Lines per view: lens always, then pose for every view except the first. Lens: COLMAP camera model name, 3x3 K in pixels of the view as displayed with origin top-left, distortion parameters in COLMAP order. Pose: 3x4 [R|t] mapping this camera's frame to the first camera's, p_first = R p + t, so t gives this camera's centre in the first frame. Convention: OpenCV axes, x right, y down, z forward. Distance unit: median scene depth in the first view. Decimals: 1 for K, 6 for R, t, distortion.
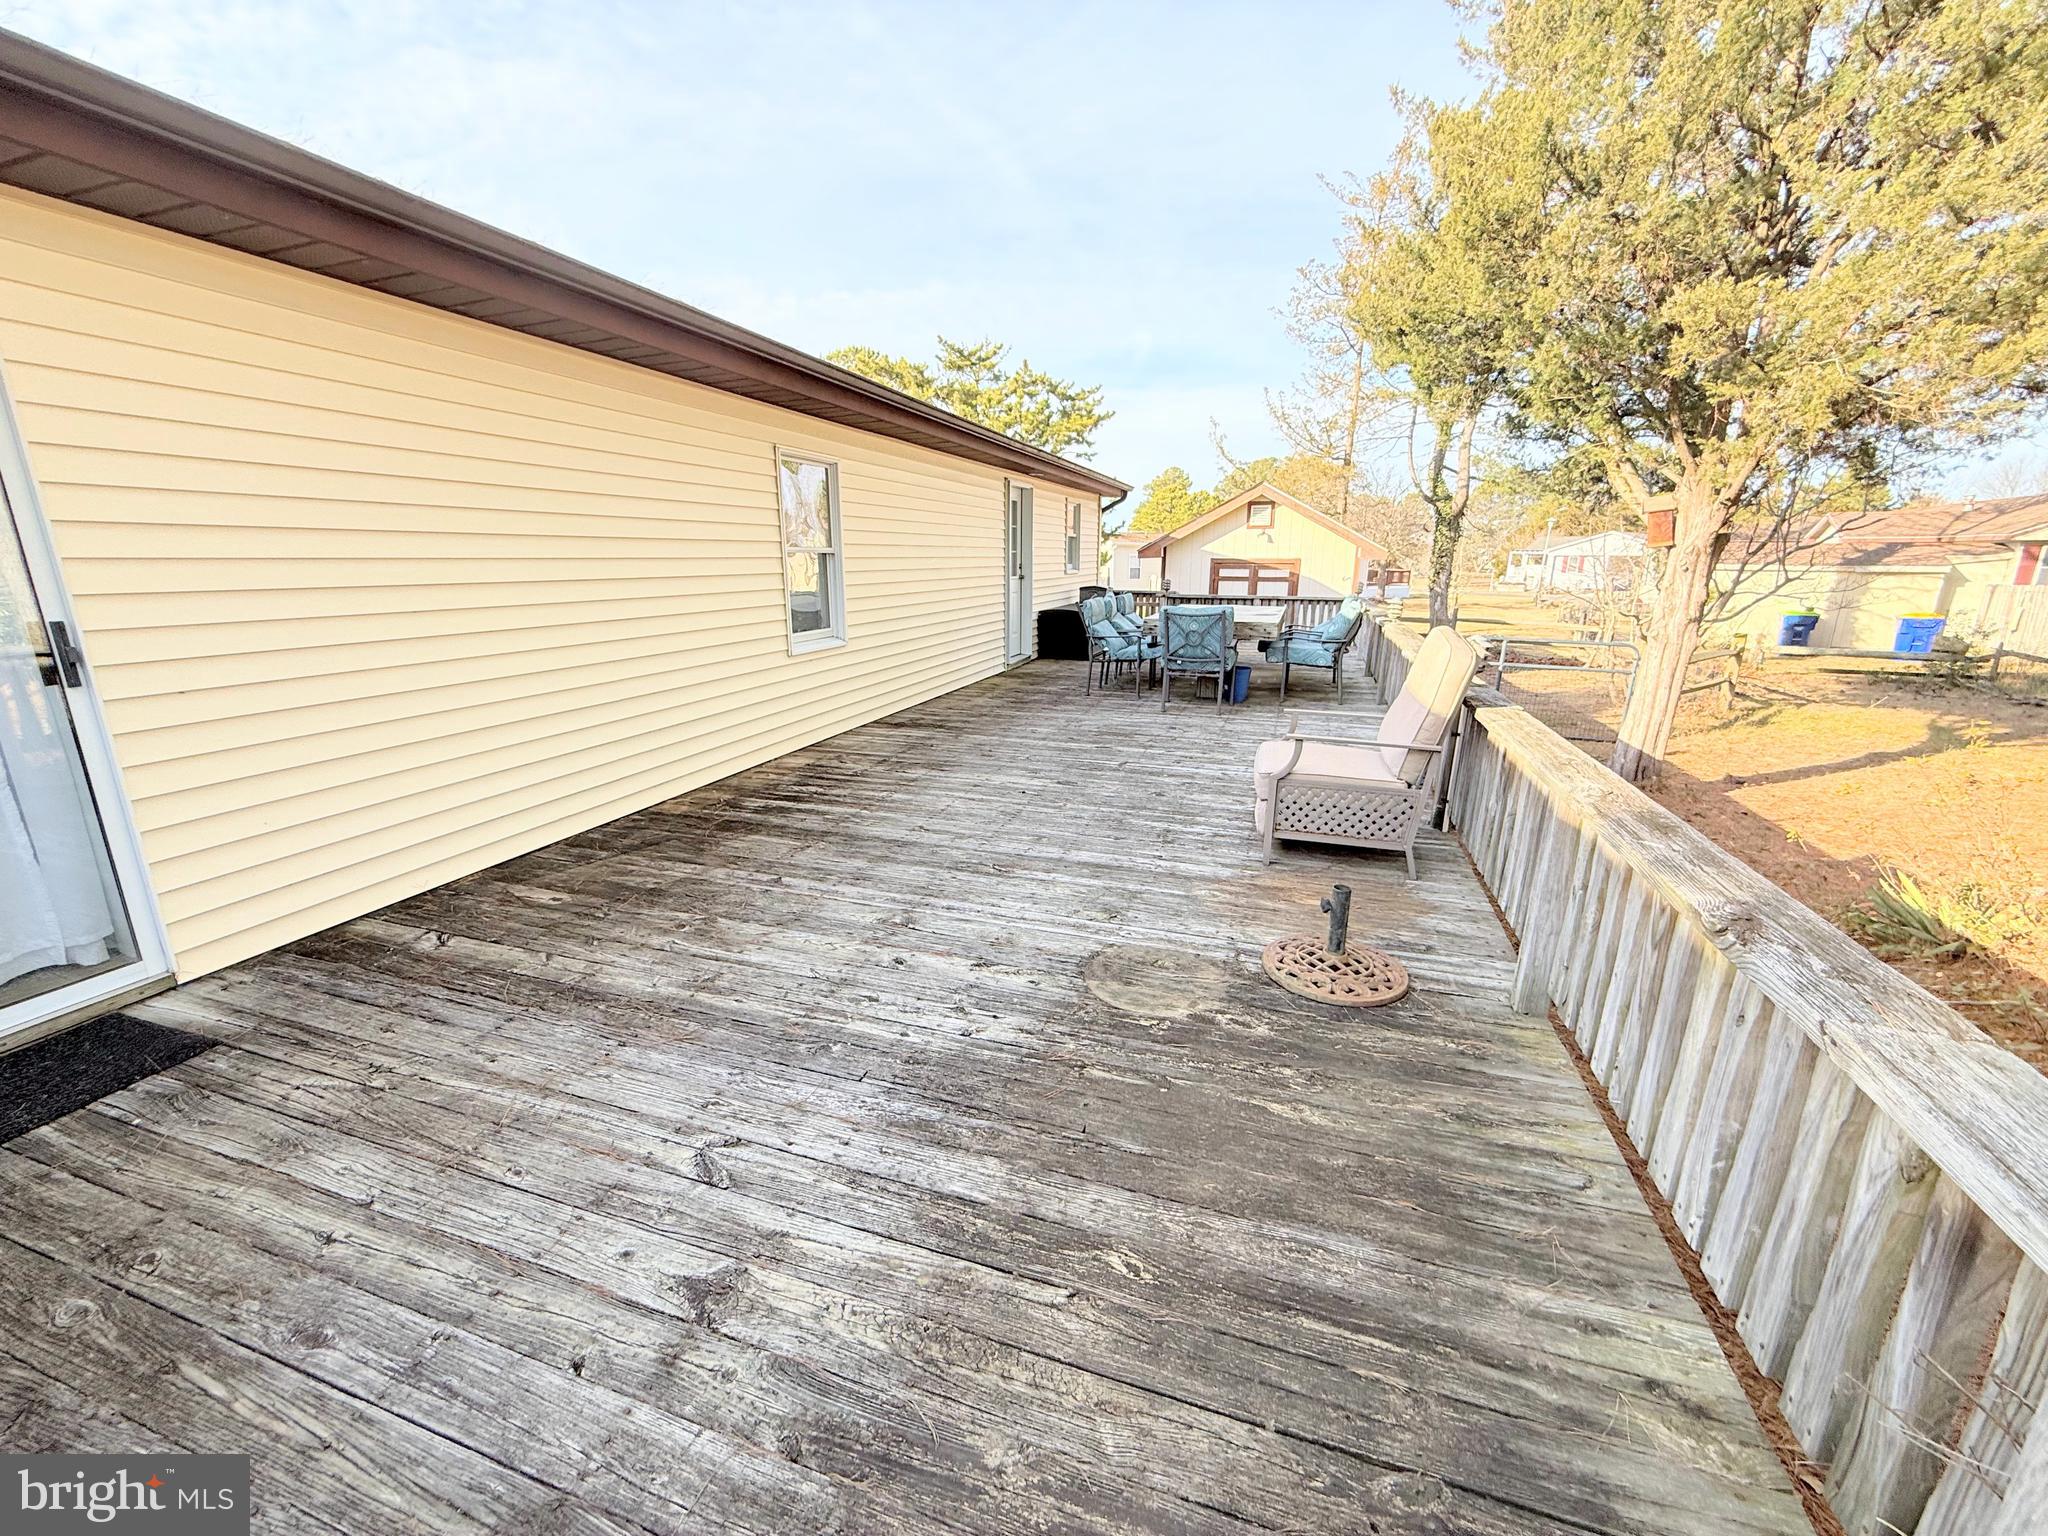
lens RADIAL K [[804.7, 0, 1024.0], [0, 804.7, 768.0], [0, 0, 1]] dist [0.001132, 0.000033]
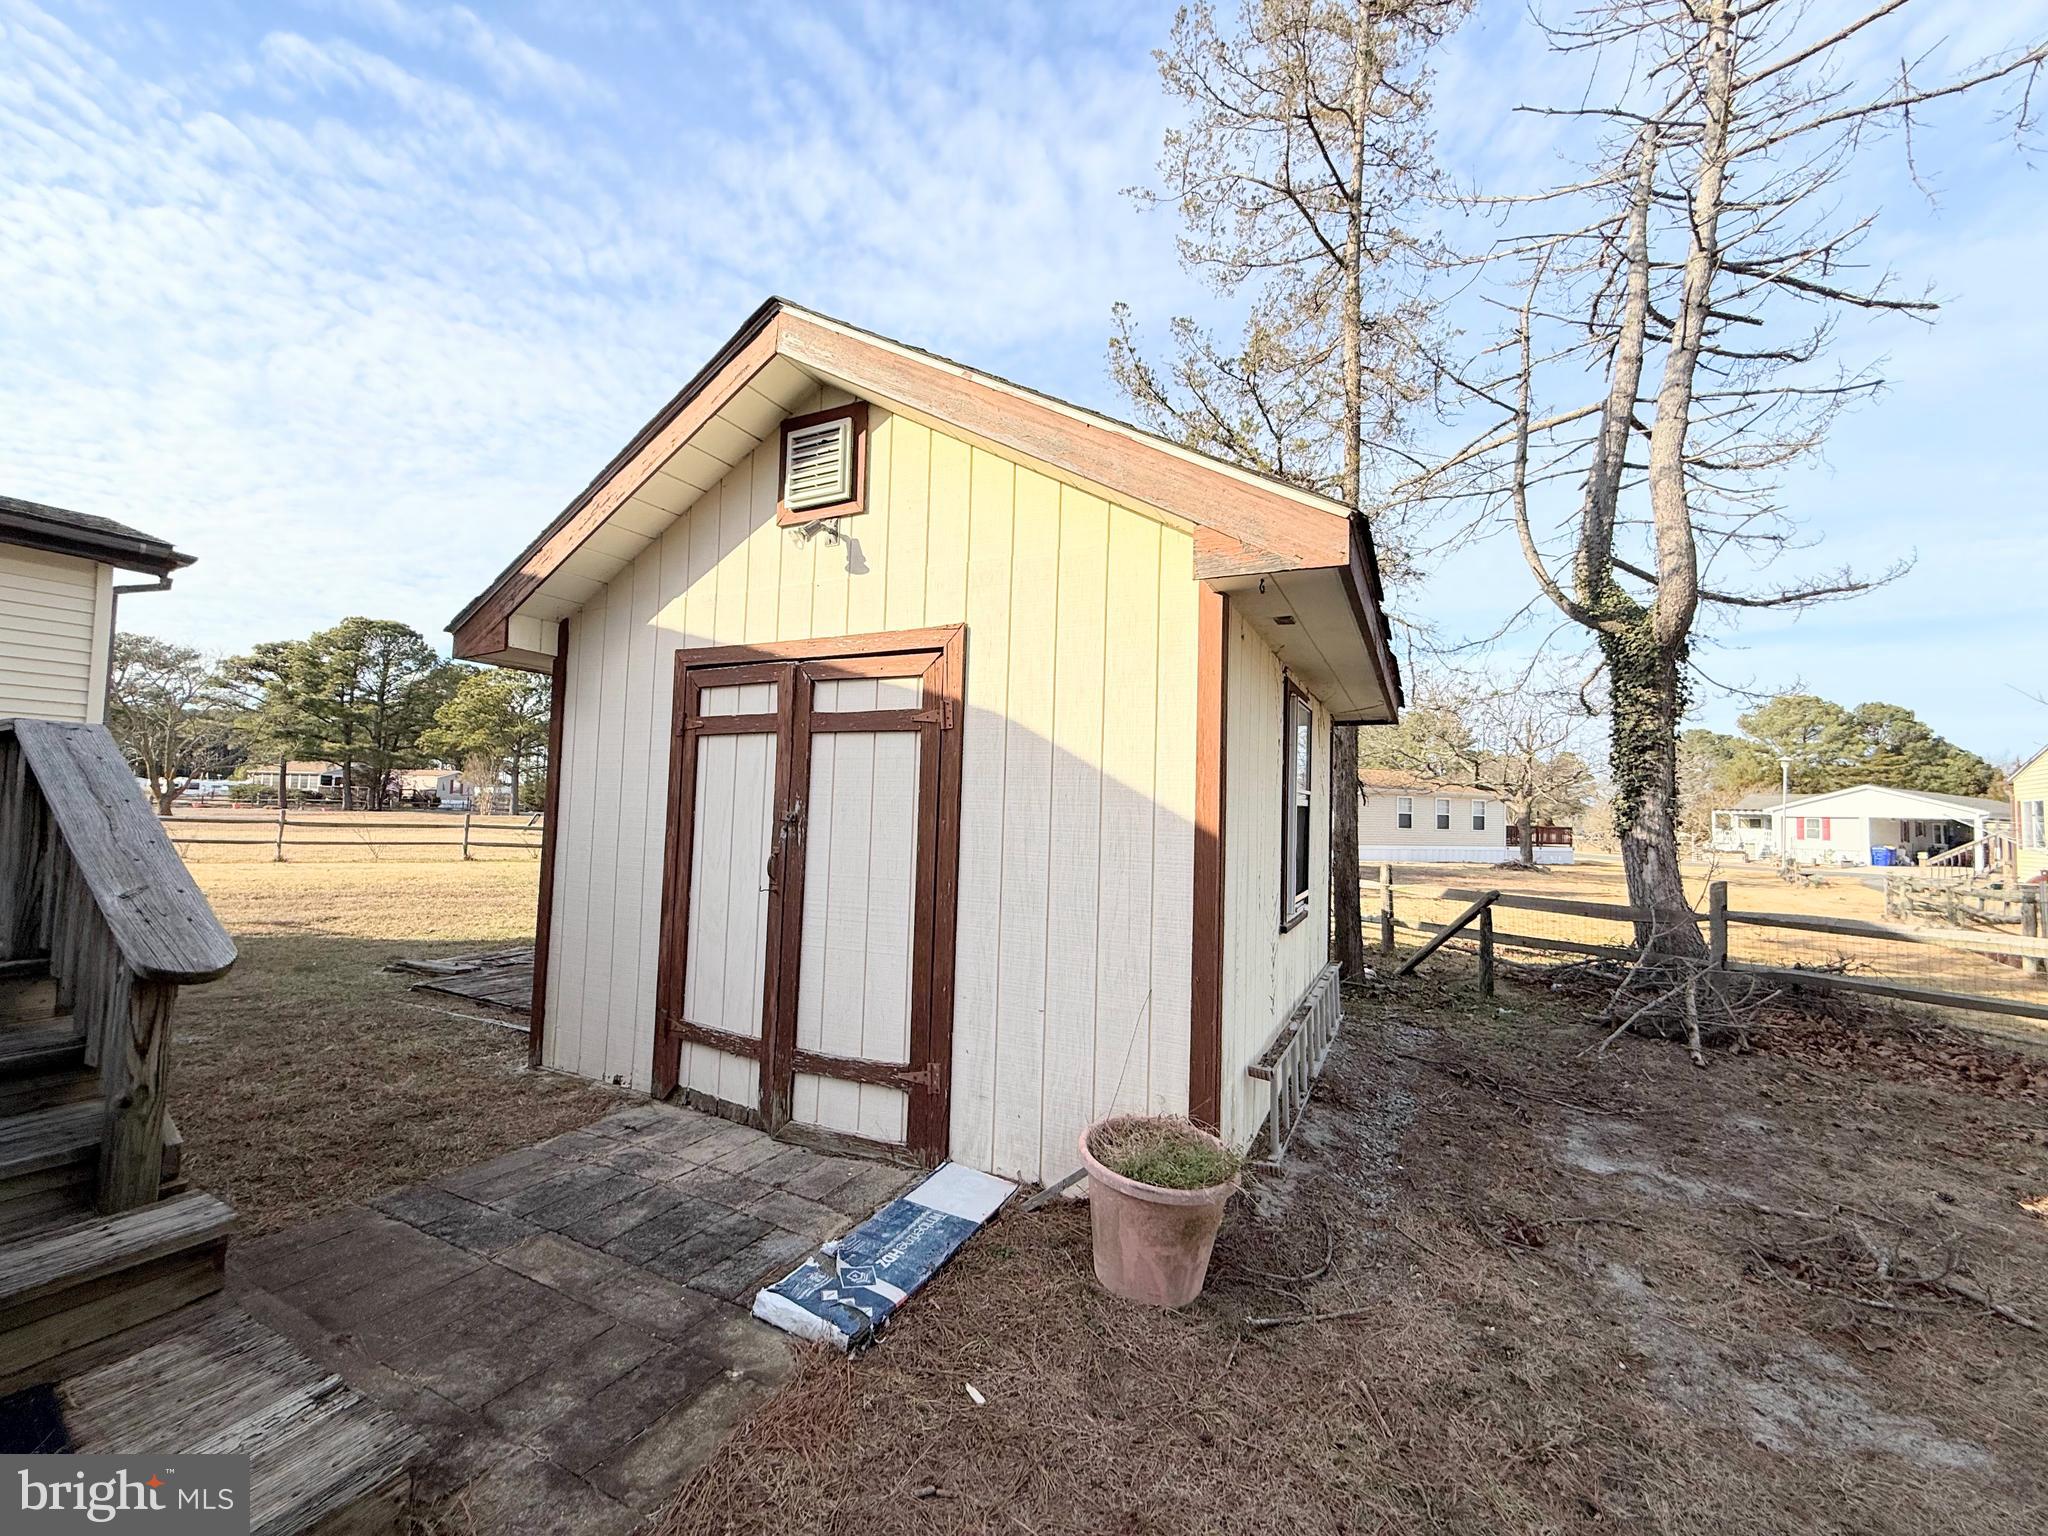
lens RADIAL K [[804.7, 0, 1024.0], [0, 804.7, 768.0], [0, 0, 1]] dist [0.001132, 0.000033]
pose [[0.986423, 0.018061, -0.163227, 0.265080], [-0.067025, 0.951660, -0.299751, -0.108116], [0.149923, 0.306622, 0.939950, 0.544869]]
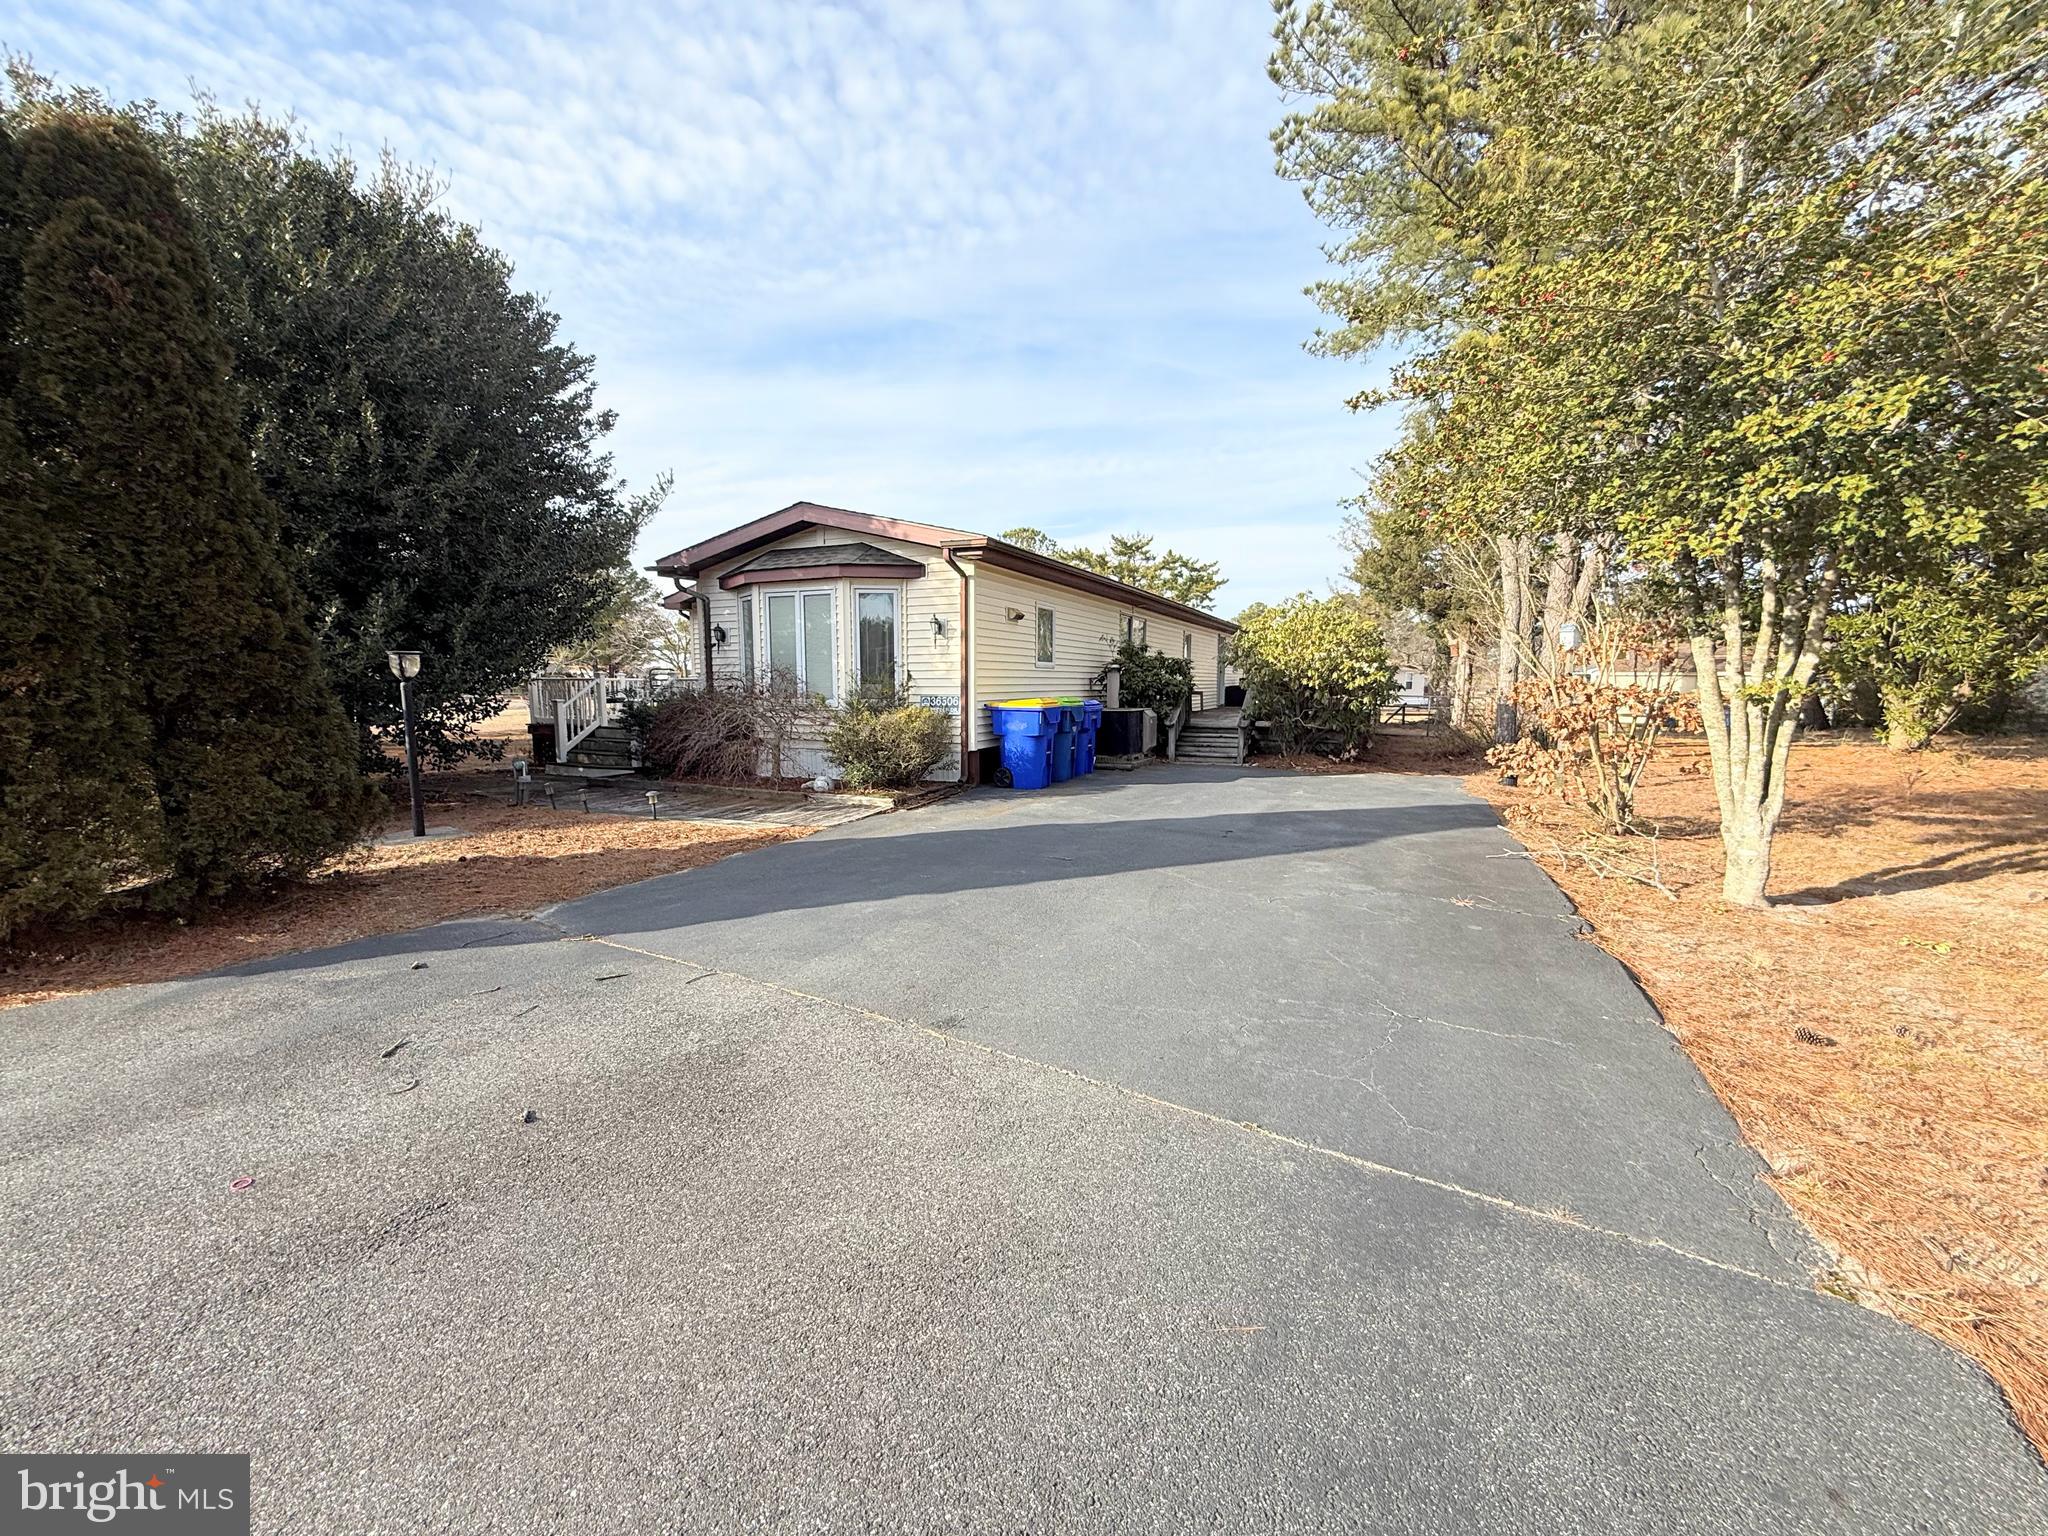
lens RADIAL K [[804.7, 0, 1024.0], [0, 804.7, 768.0], [0, 0, 1]] dist [0.001132, 0.000033]
pose [[0.994104, 0.016327, -0.107197, -0.112975], [-0.032196, 0.988460, -0.148024, 0.152531], [0.103544, 0.150602, 0.983157, -0.514532]]
